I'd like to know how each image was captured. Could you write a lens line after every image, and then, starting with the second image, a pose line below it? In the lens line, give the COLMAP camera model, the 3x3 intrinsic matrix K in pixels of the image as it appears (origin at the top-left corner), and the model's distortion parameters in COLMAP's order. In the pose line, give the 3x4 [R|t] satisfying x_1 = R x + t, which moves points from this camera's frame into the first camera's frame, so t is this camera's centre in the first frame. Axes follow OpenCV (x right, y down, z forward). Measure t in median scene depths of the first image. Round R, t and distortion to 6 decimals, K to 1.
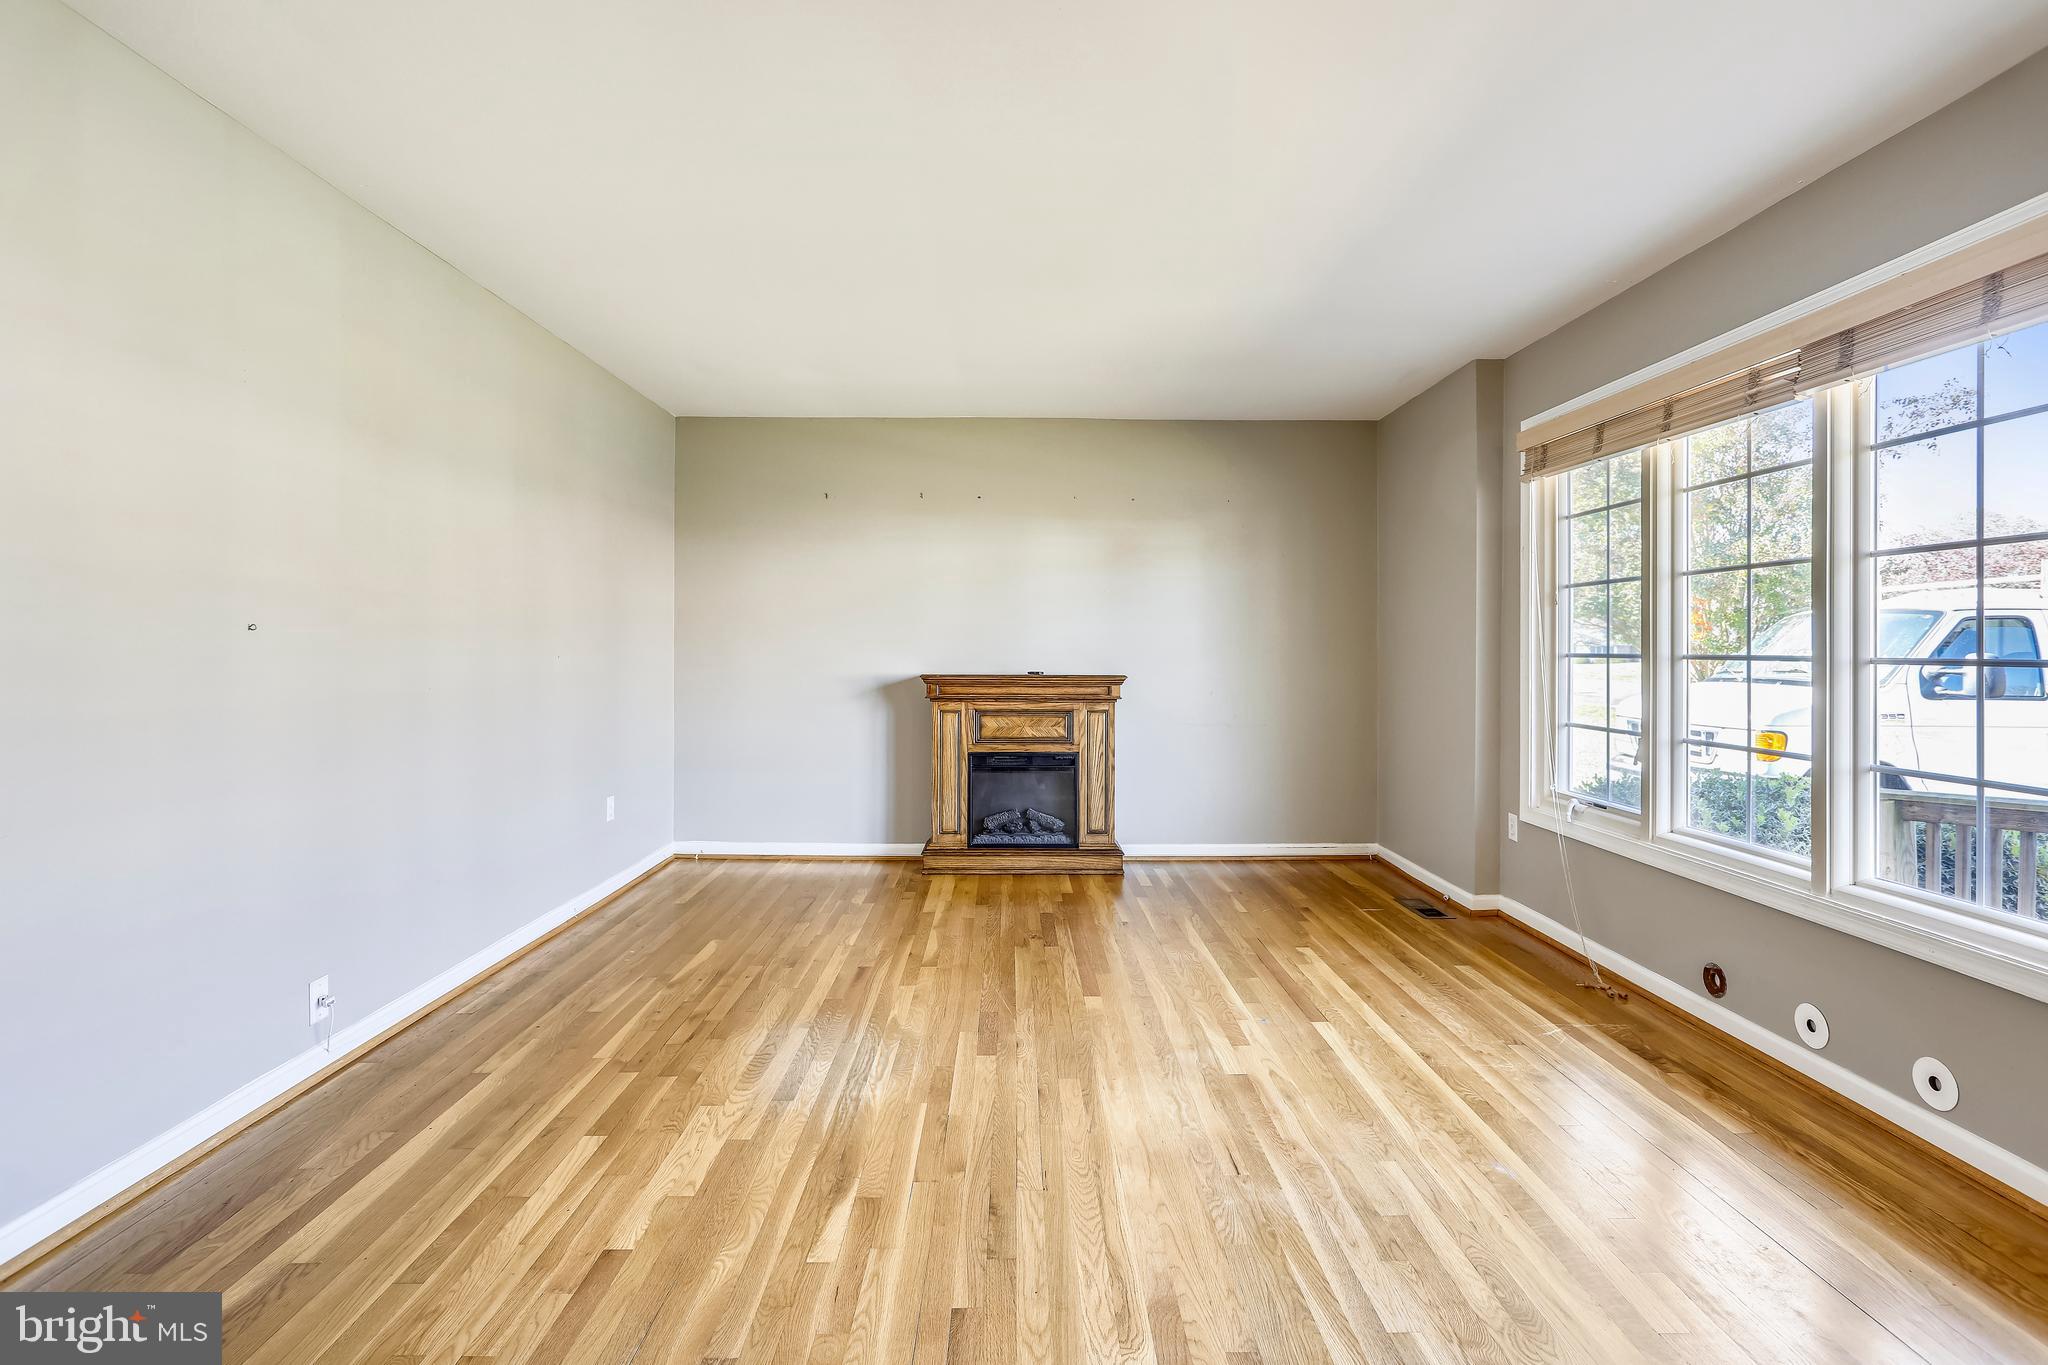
lens RADIAL K [[980.2, 0, 1023.8], [0, 980.2, 648.6], [0, 0, 1]] dist [-0.006626, 0.000708]
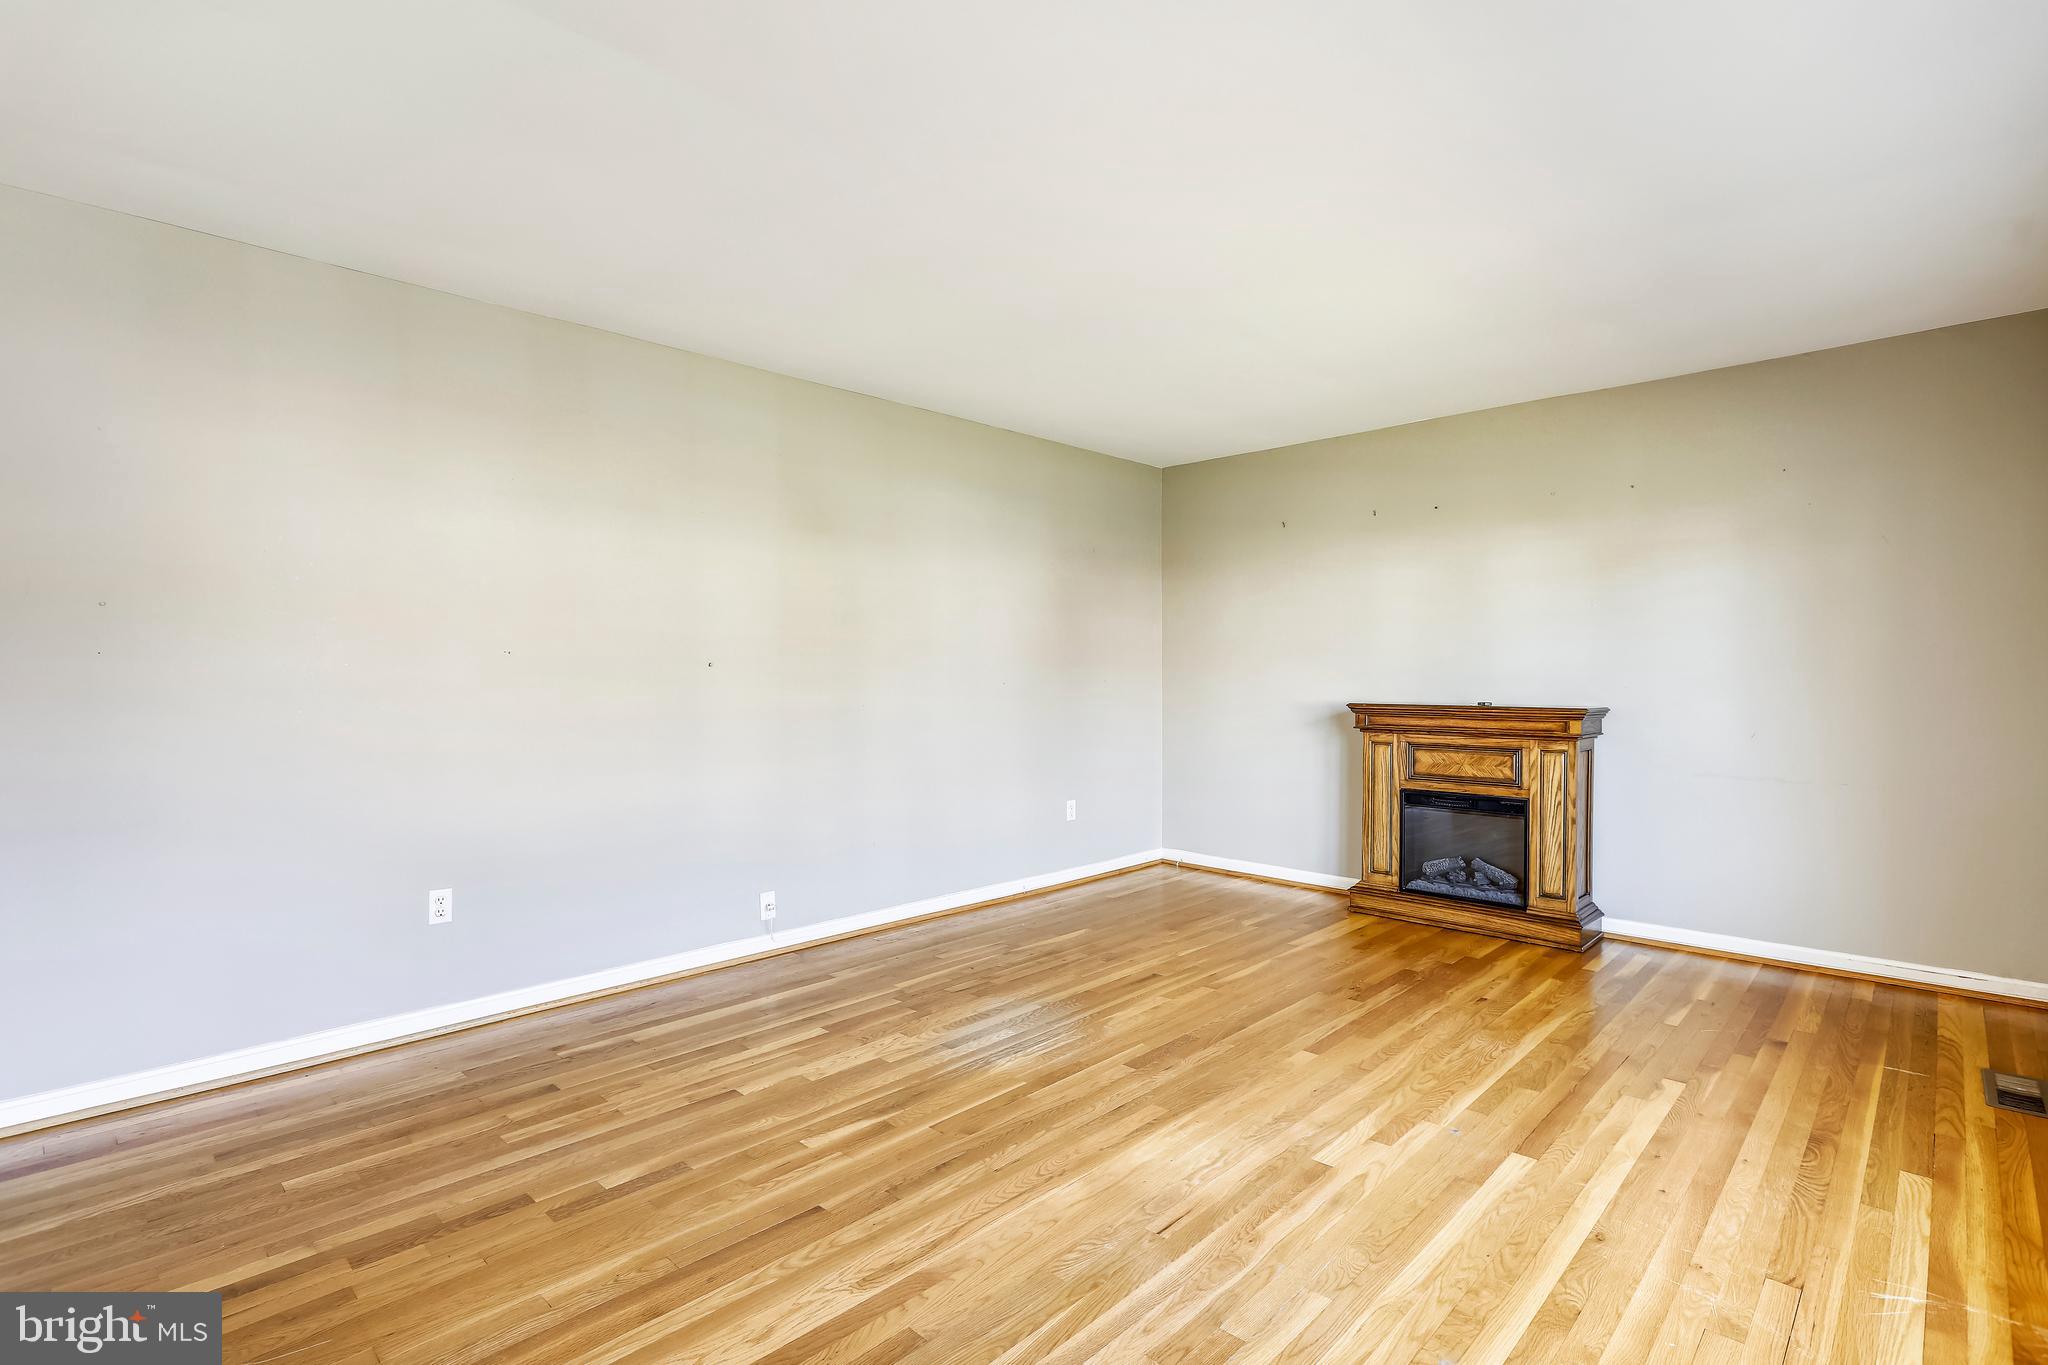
lens RADIAL K [[963.3, 0, 1024.0], [0, 963.3, 682.5], [0, 0, 1]] dist [-0.003850, 0.000303]
pose [[0.707201, 0.000704, -0.707013, 0.336141], [0.005242, 0.999967, 0.006239, -0.001621], [0.706994, -0.008118, 0.707173, 0.107497]]
